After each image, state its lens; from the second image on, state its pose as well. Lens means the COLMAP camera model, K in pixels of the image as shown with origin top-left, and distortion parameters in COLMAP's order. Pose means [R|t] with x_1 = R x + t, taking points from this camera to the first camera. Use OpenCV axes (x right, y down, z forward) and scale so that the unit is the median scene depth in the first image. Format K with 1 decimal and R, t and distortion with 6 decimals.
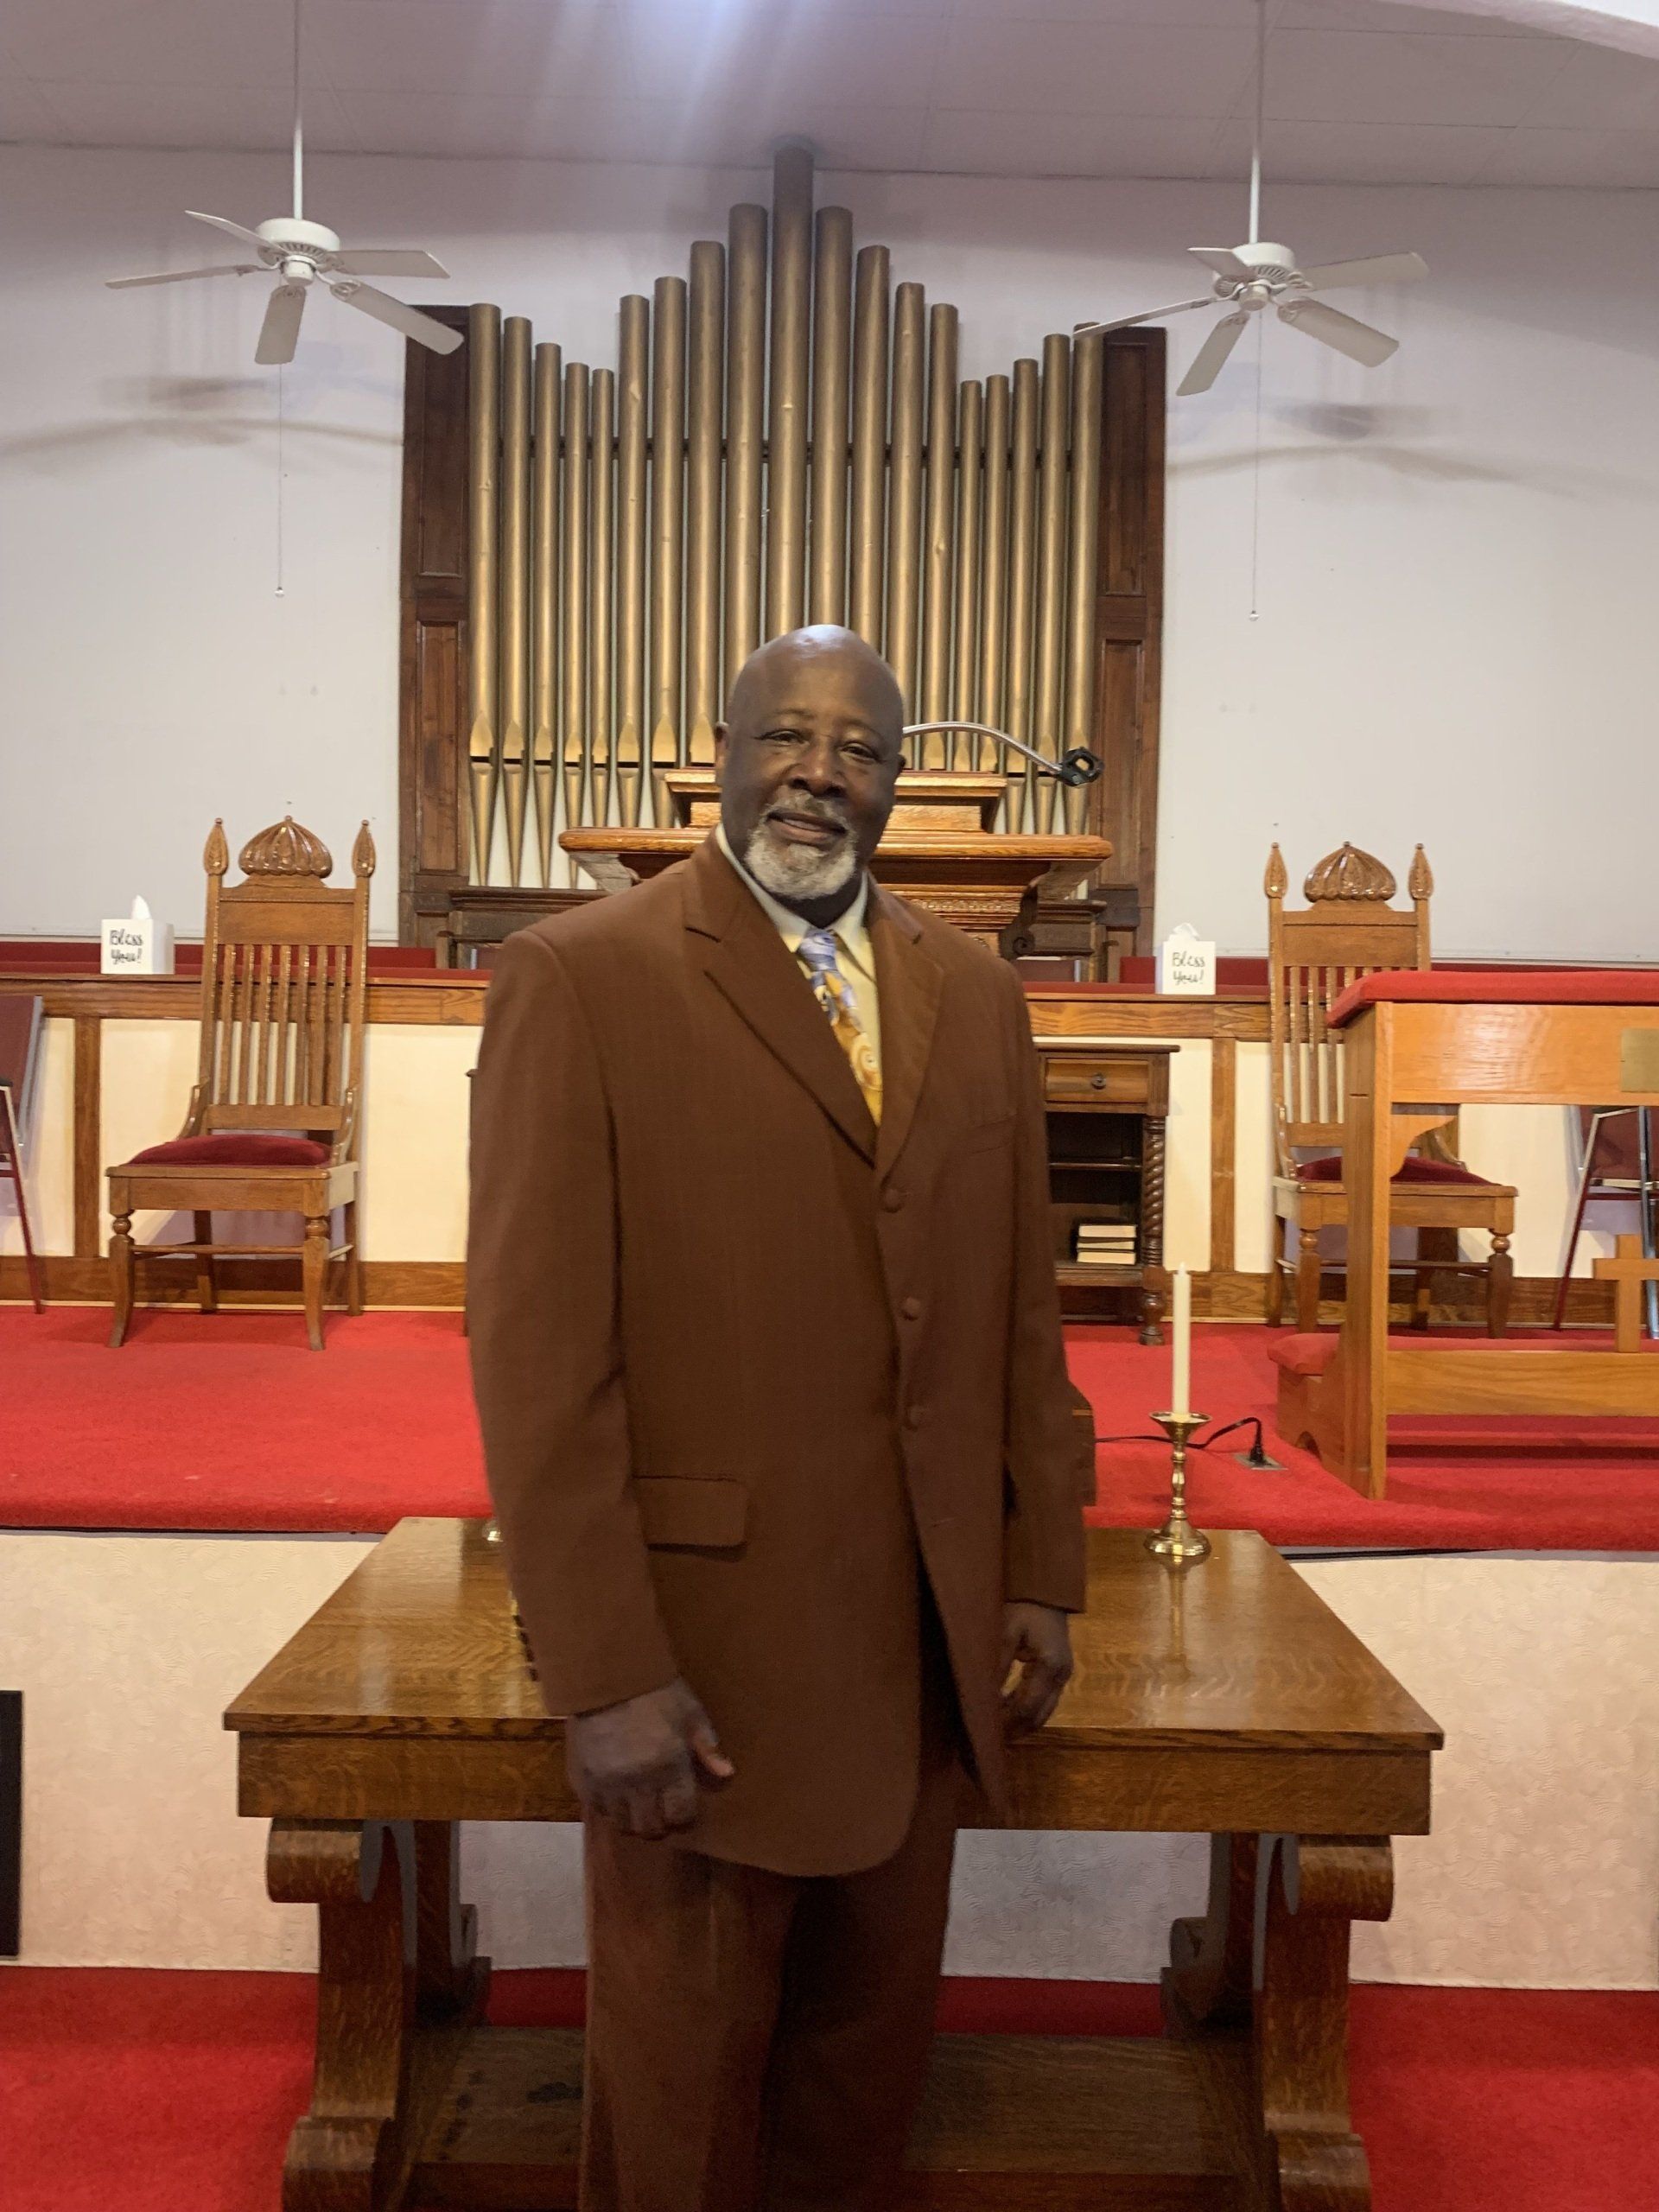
lens RADIAL K [[1684.0, 0, 822.3], [0, 1684.0, 1095.3], [0, 0, 1]] dist [0.012138, -0.008929]
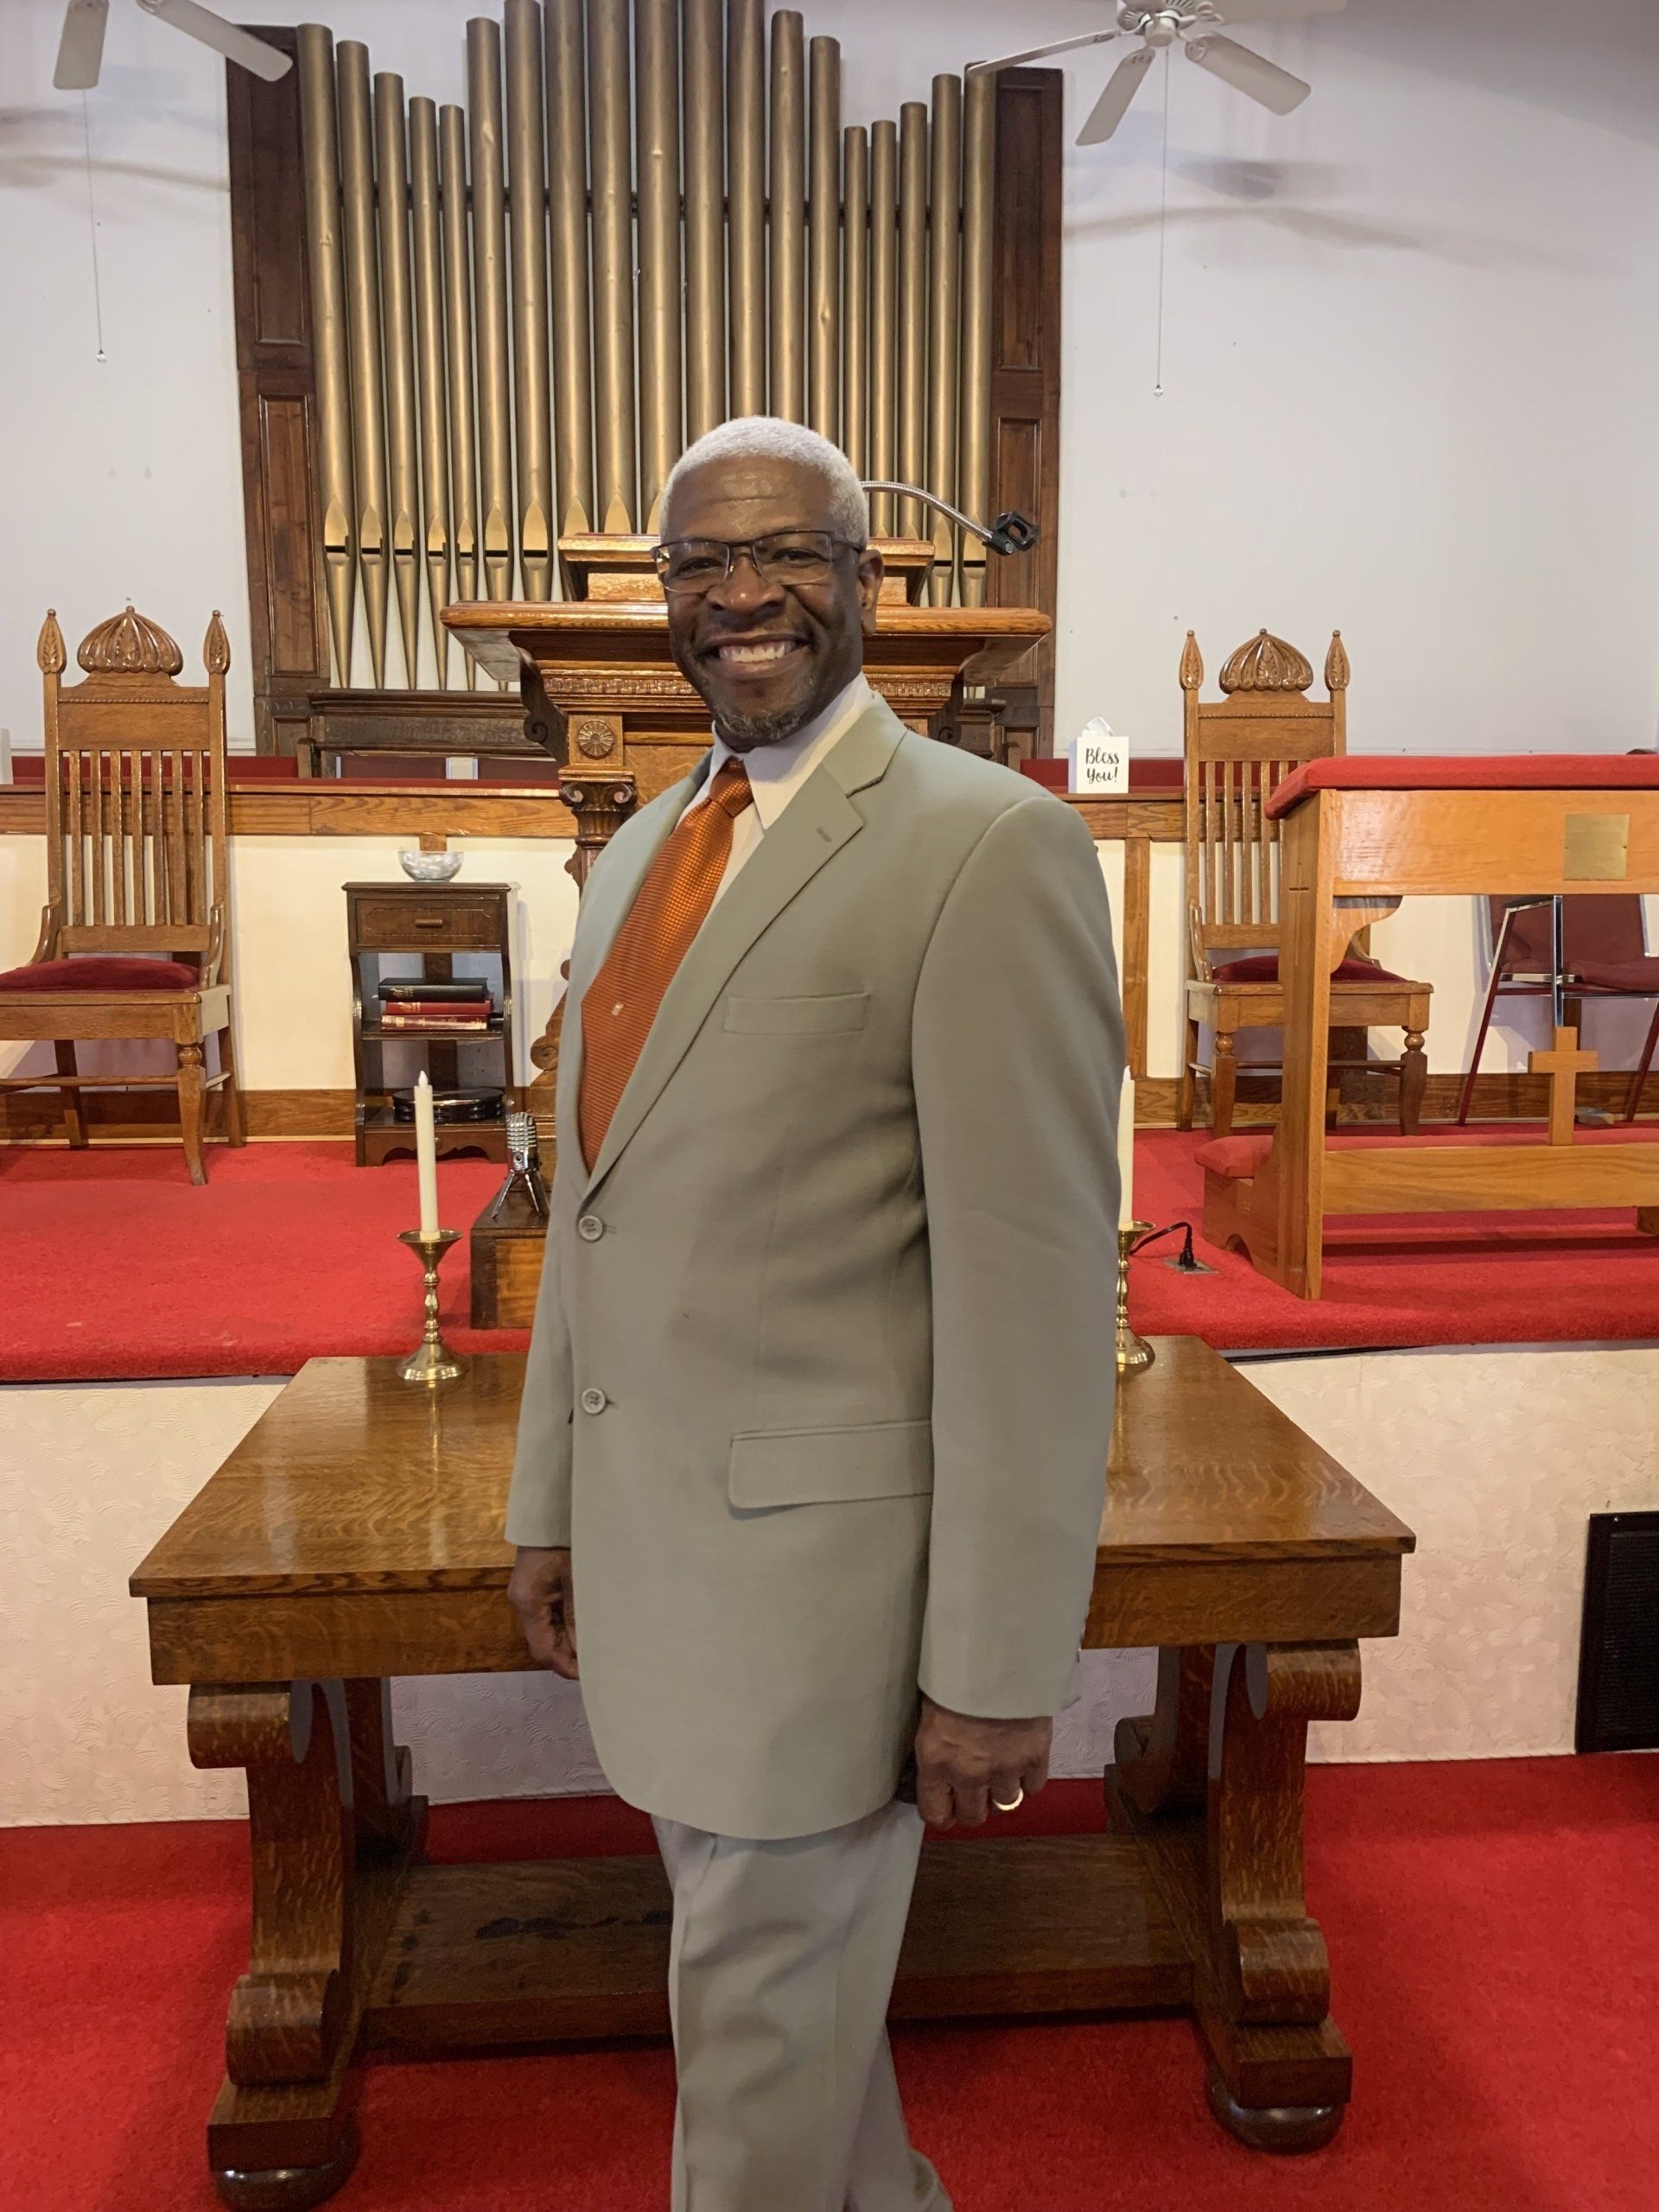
lens RADIAL K [[1687.7, 0, 840.2], [0, 1687.7, 1111.3], [0, 0, 1]] dist [0.002764, 0.005250]
pose [[0.996510, -0.028291, 0.078538, -0.013726], [0.018859, 0.992795, 0.118332, 0.004530], [-0.081320, -0.116438, 0.989863, 0.035069]]
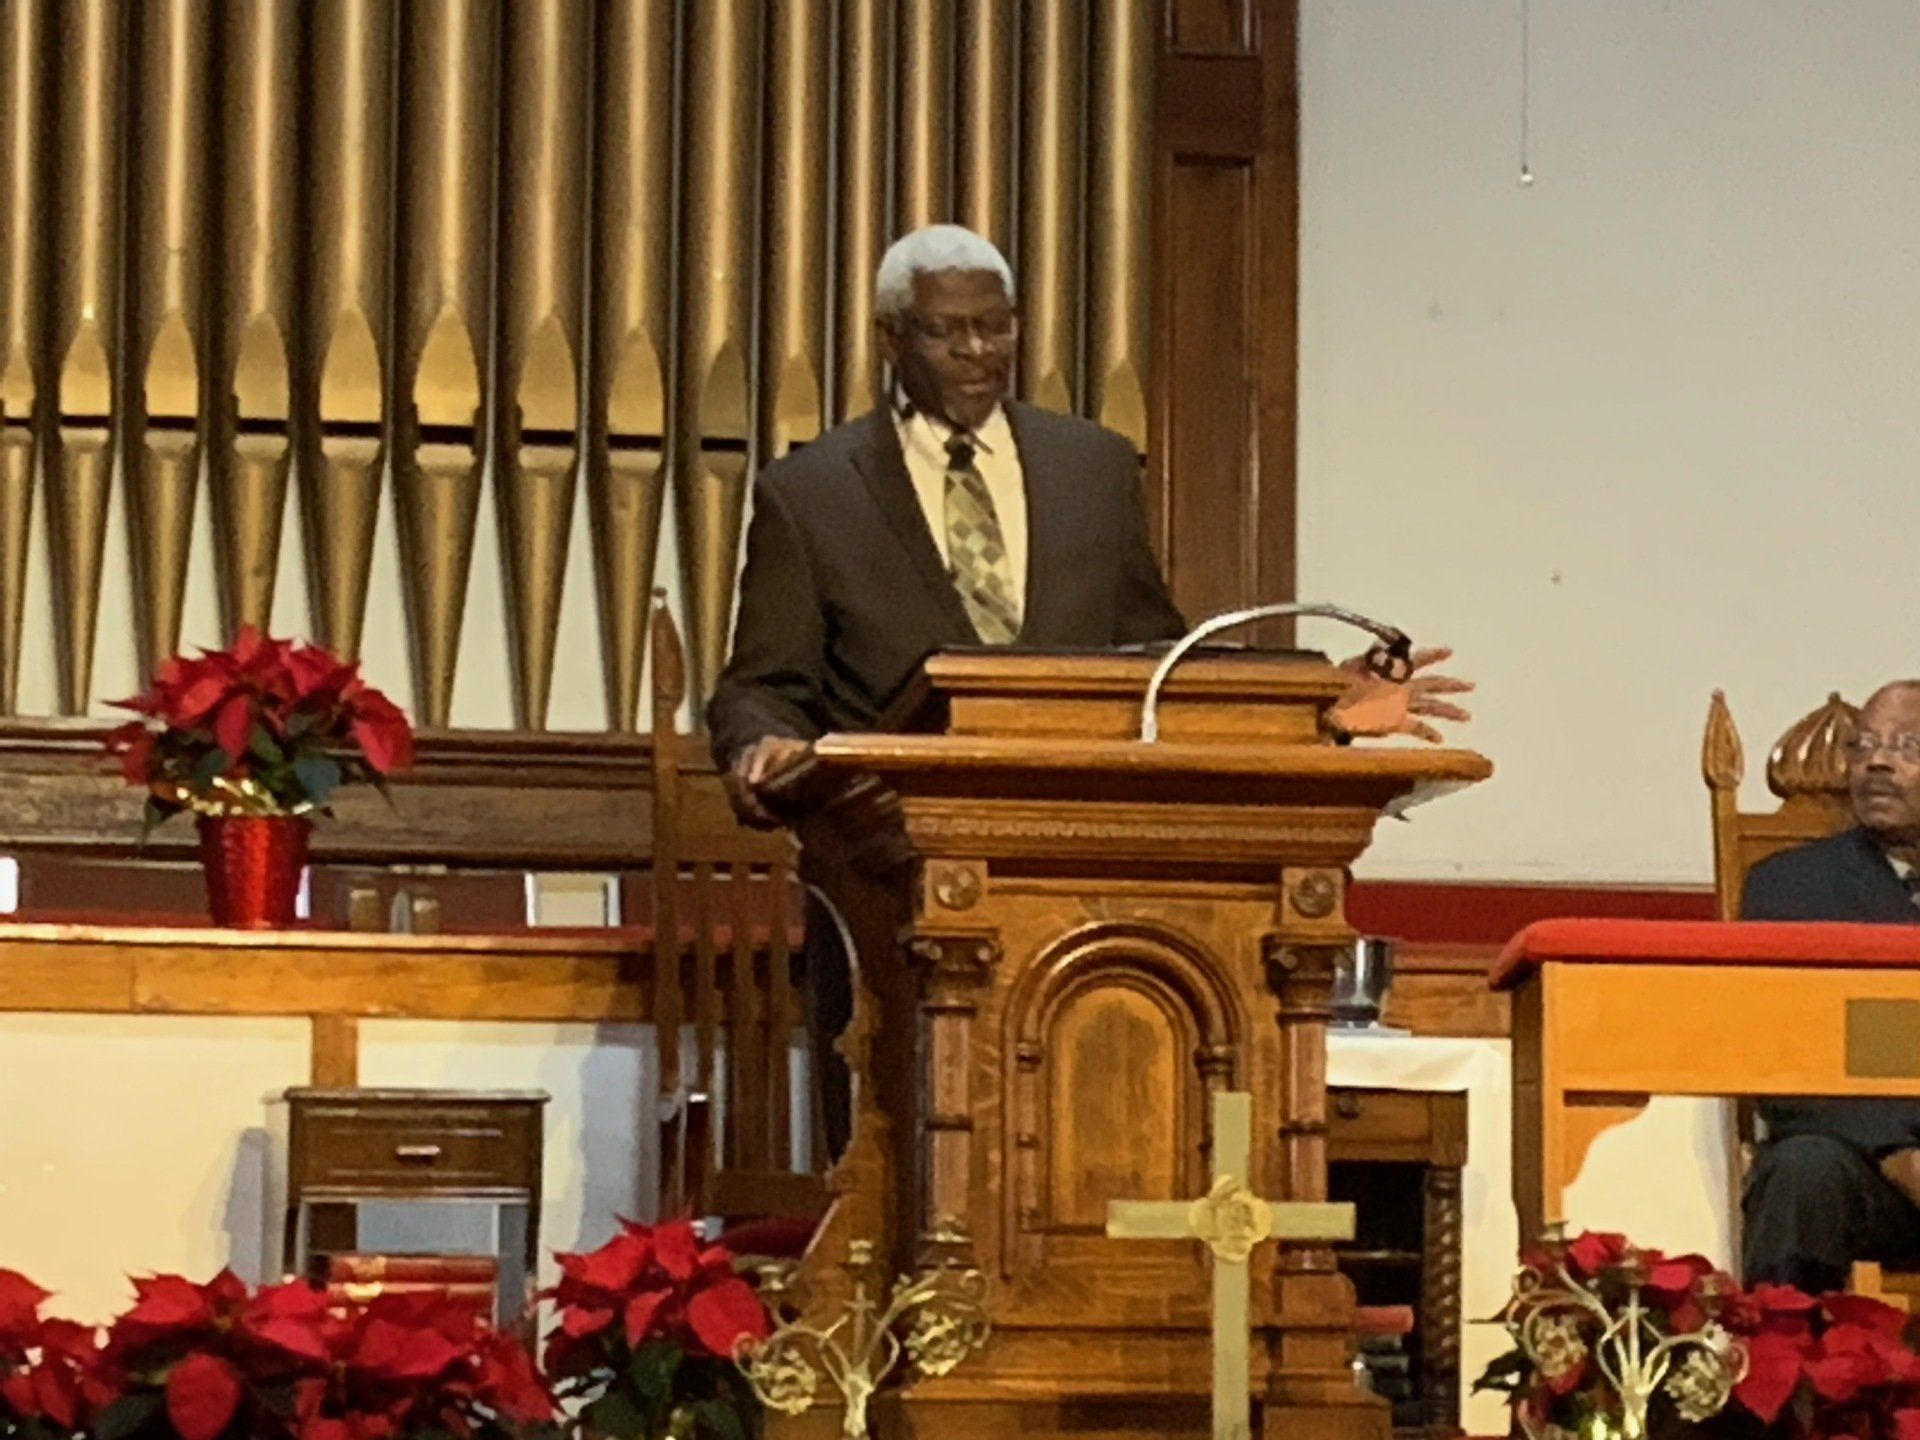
lens RADIAL K [[7298.5, 0, 959.9], [0, 7298.5, 720.2], [0, 0, 1]] dist [0.029399, -0.438439]
pose [[0.978116, 0.008957, 0.207865, -0.470514], [0.011650, 0.995147, -0.097703, 0.099481], [-0.207732, 0.097987, 0.973266, -1.376672]]
